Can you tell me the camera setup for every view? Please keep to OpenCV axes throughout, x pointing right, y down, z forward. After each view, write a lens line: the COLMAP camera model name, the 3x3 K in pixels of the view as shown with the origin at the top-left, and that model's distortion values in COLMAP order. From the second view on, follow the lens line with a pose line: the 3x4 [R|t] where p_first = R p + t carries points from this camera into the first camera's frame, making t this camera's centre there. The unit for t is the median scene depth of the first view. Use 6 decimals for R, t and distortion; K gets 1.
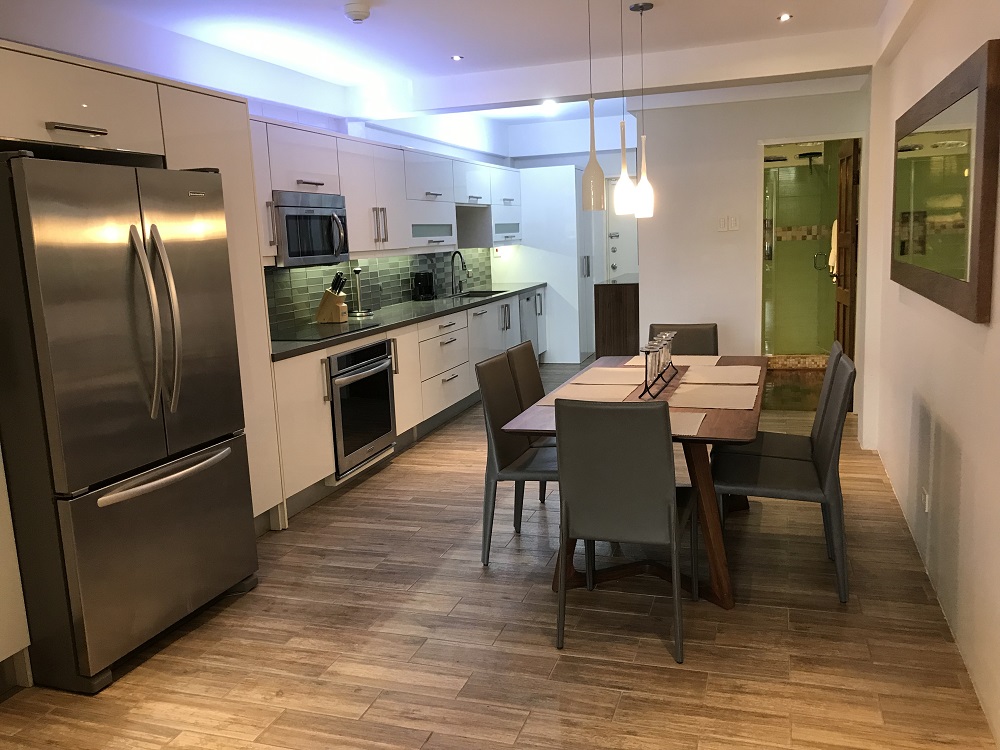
lens RADIAL K [[815.6, 0, 500.0], [0, 815.6, 375.0], [0, 0, 1]] dist [0.012509, -0.008305]
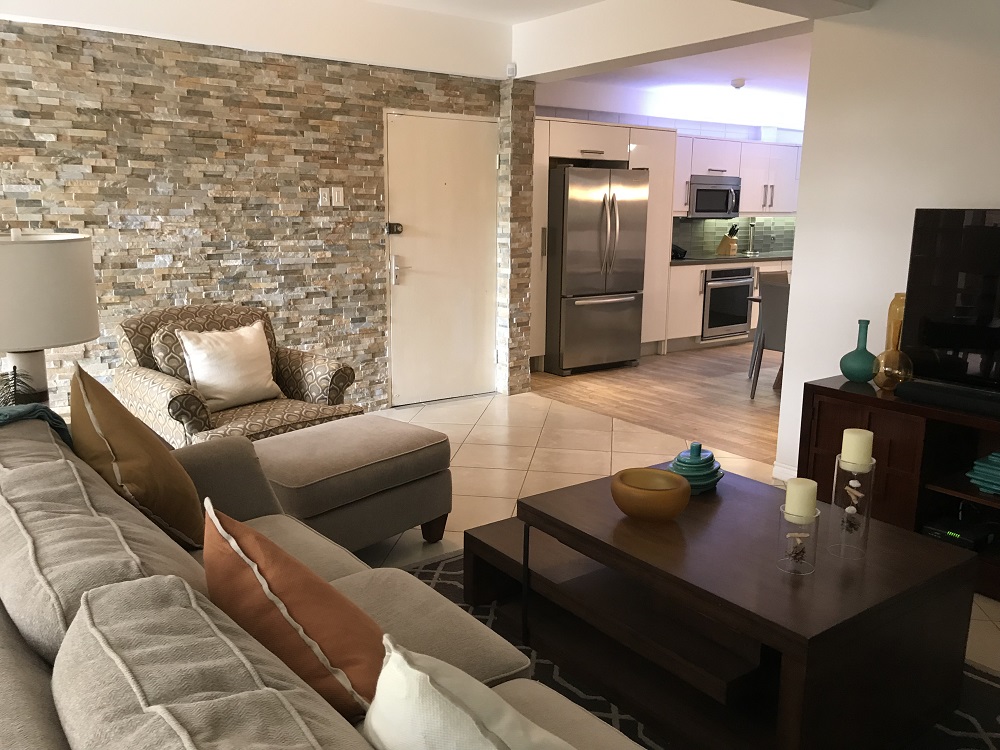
lens RADIAL K [[814.0, 0, 500.0], [0, 814.0, 375.0], [0, 0, 1]] dist [0.005606, -0.016703]
pose [[0.813319, 0.166225, -0.557568, 0.450962], [-0.139713, 0.986077, 0.090178, 0.106639], [0.564795, 0.004556, 0.825219, -0.718336]]
